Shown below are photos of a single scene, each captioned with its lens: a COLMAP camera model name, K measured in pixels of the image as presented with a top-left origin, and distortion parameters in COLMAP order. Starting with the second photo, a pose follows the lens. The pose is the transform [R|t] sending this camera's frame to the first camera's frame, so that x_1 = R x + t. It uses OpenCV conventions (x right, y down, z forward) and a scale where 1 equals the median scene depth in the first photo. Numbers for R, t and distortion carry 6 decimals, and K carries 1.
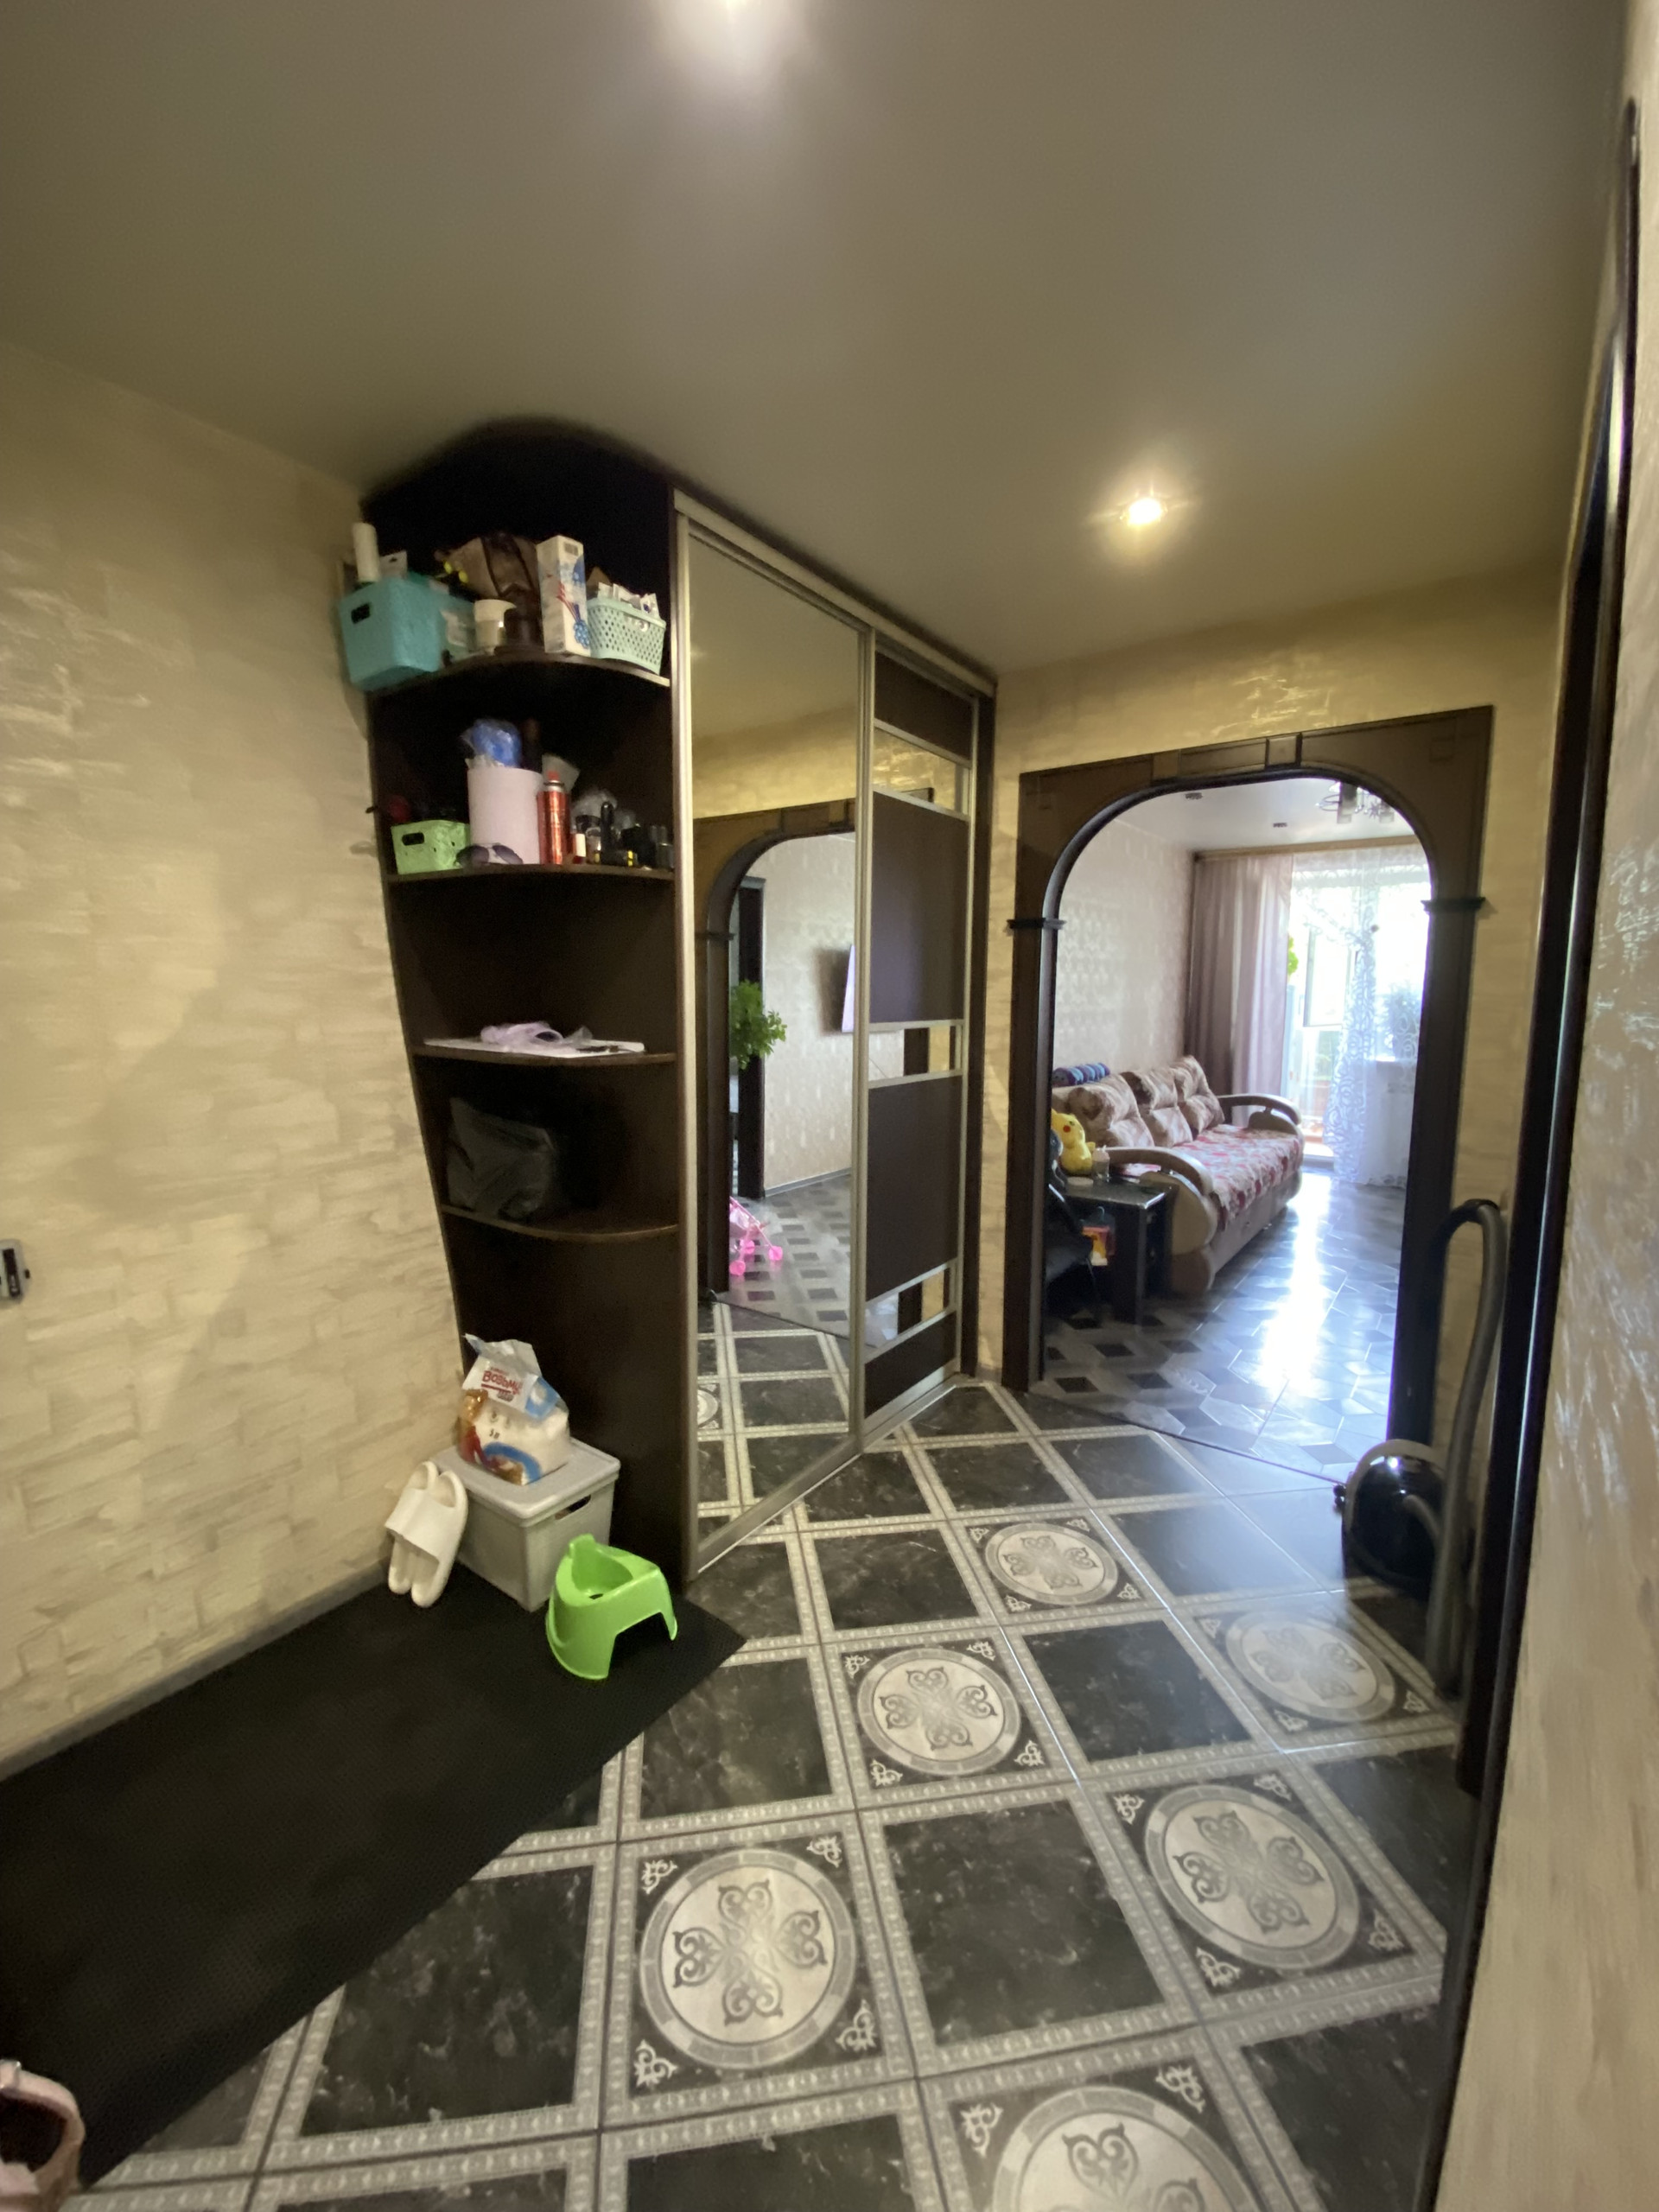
lens RADIAL K [[901.7, 0, 821.1], [0, 901.7, 1098.6], [0, 0, 1]] dist [0.002104, -0.014663]
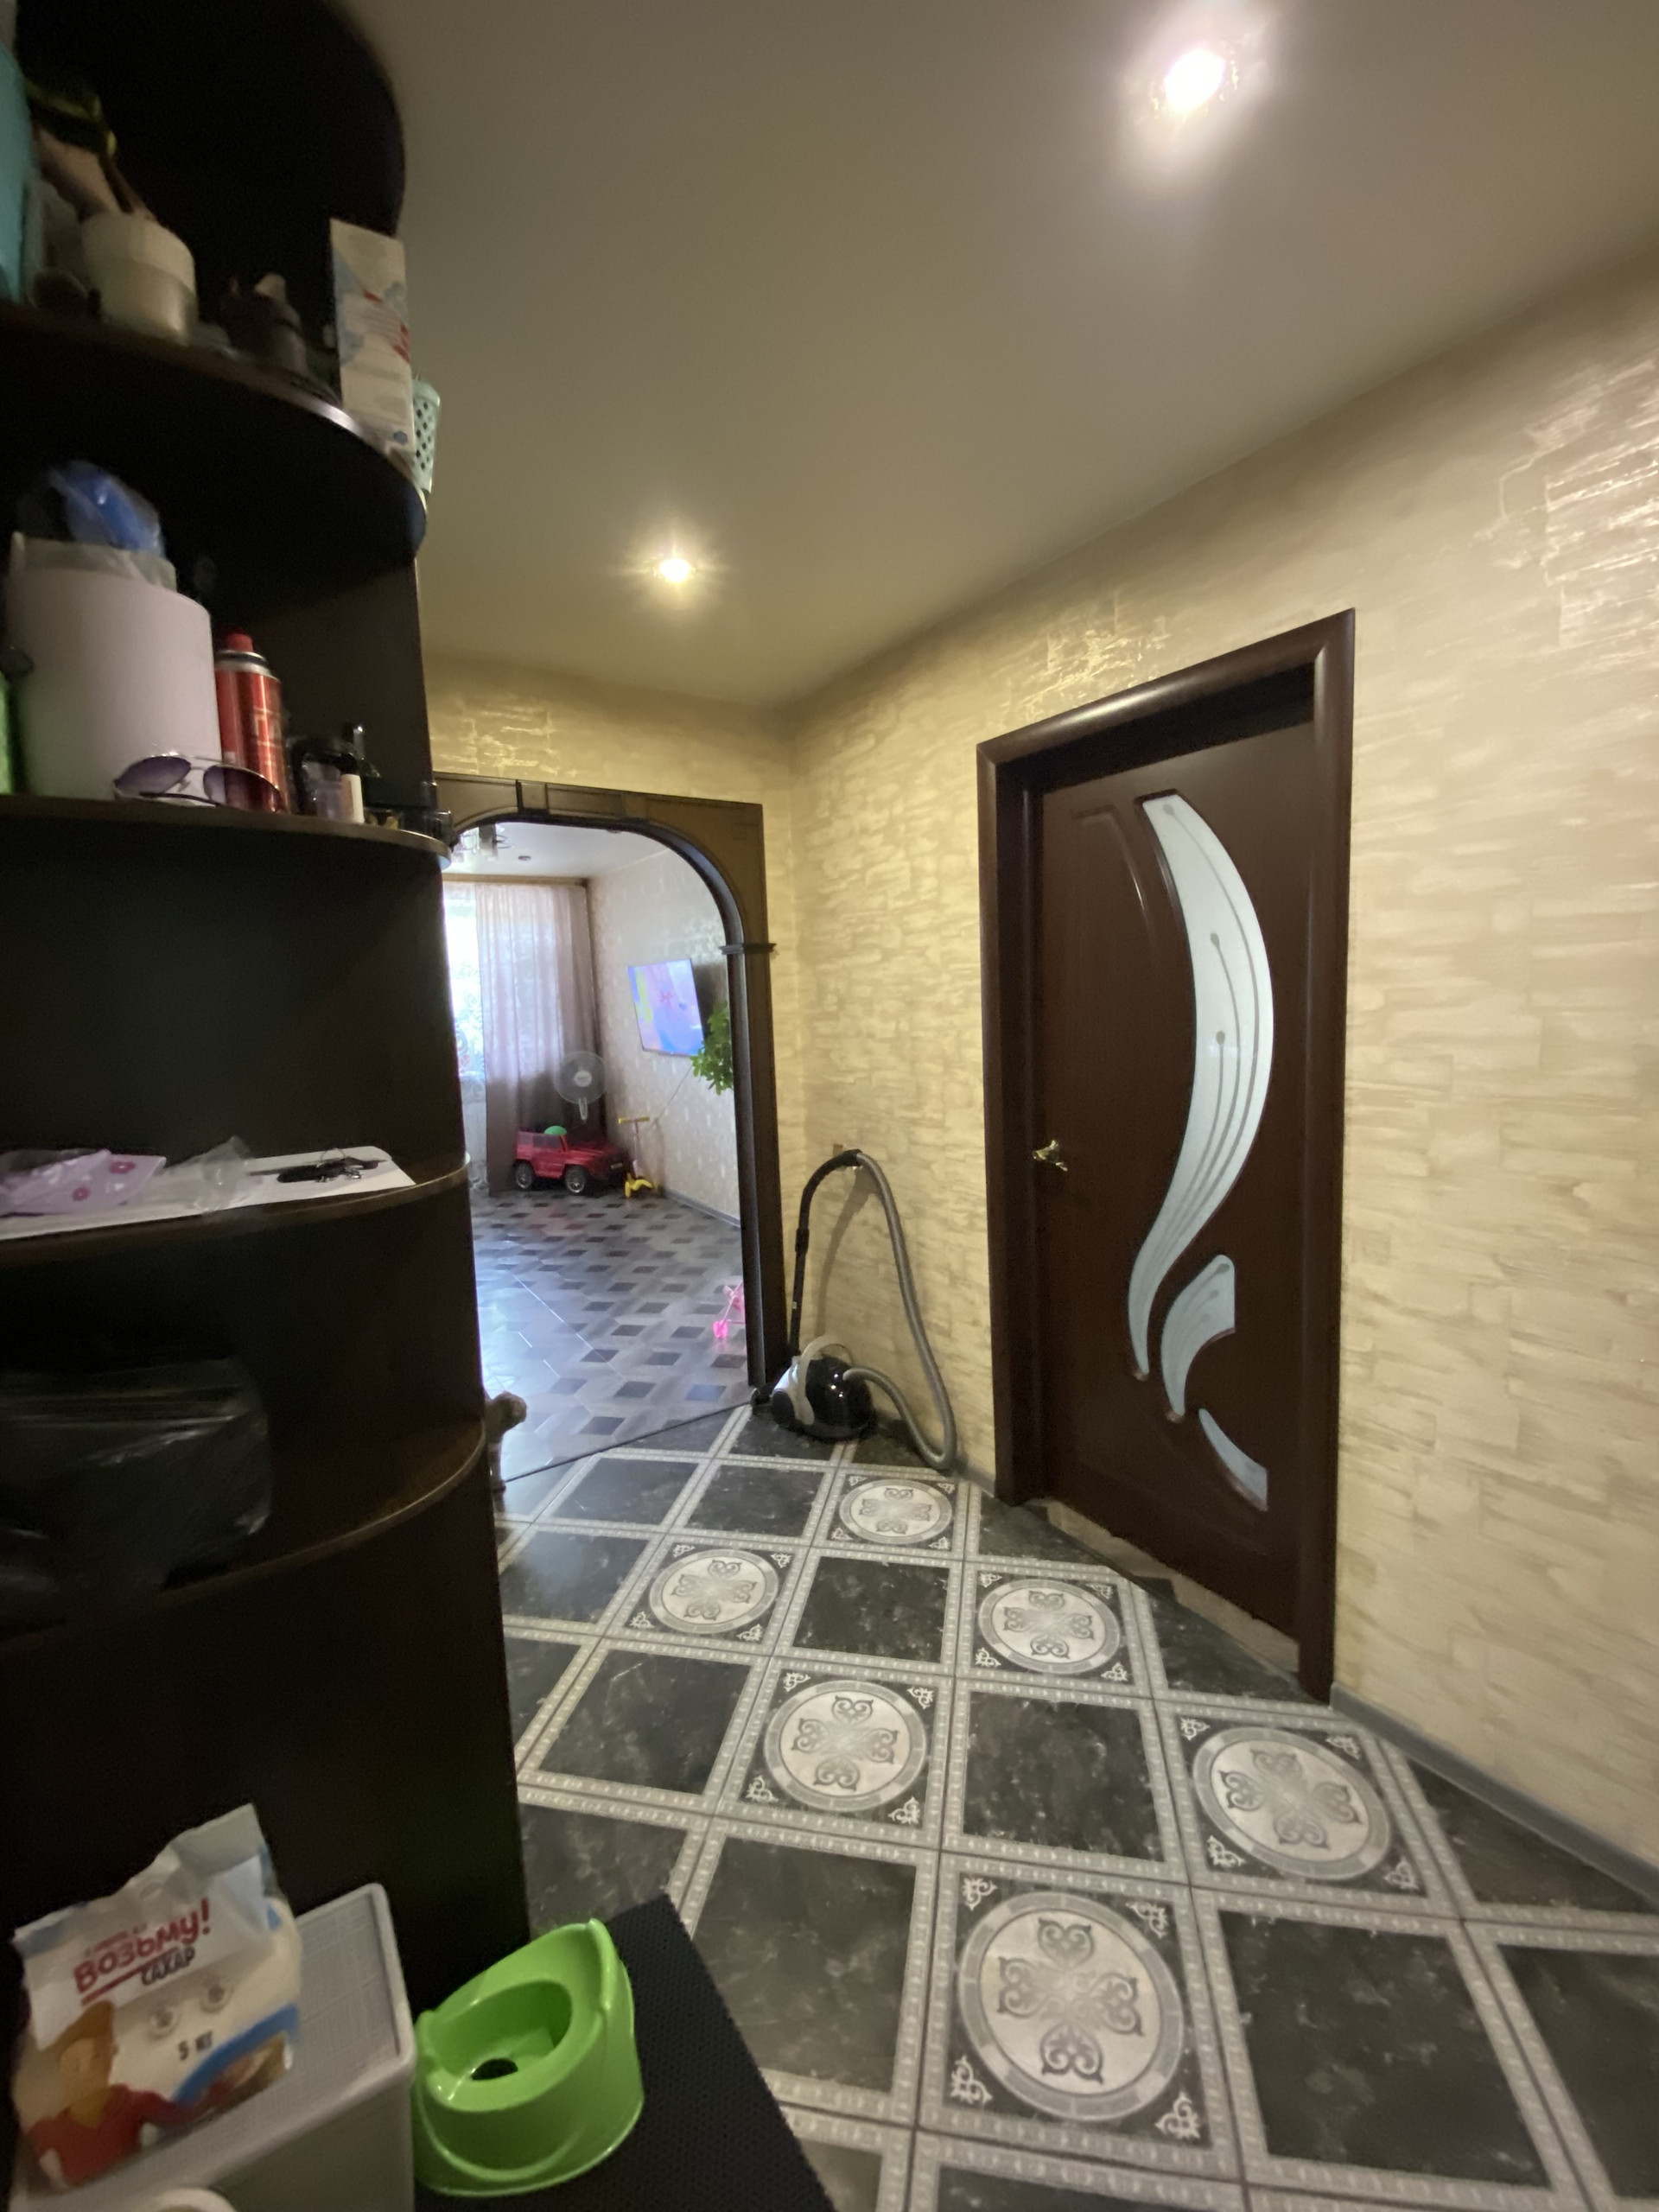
lens RADIAL K [[901.7, 0, 821.1], [0, 901.7, 1098.6], [0, 0, 1]] dist [0.002104, -0.014663]
pose [[0.350201, -0.129197, 0.927722, -0.792487], [0.156193, 0.984629, 0.078161, -0.118770], [-0.923560, 0.117532, 0.364997, 0.642358]]
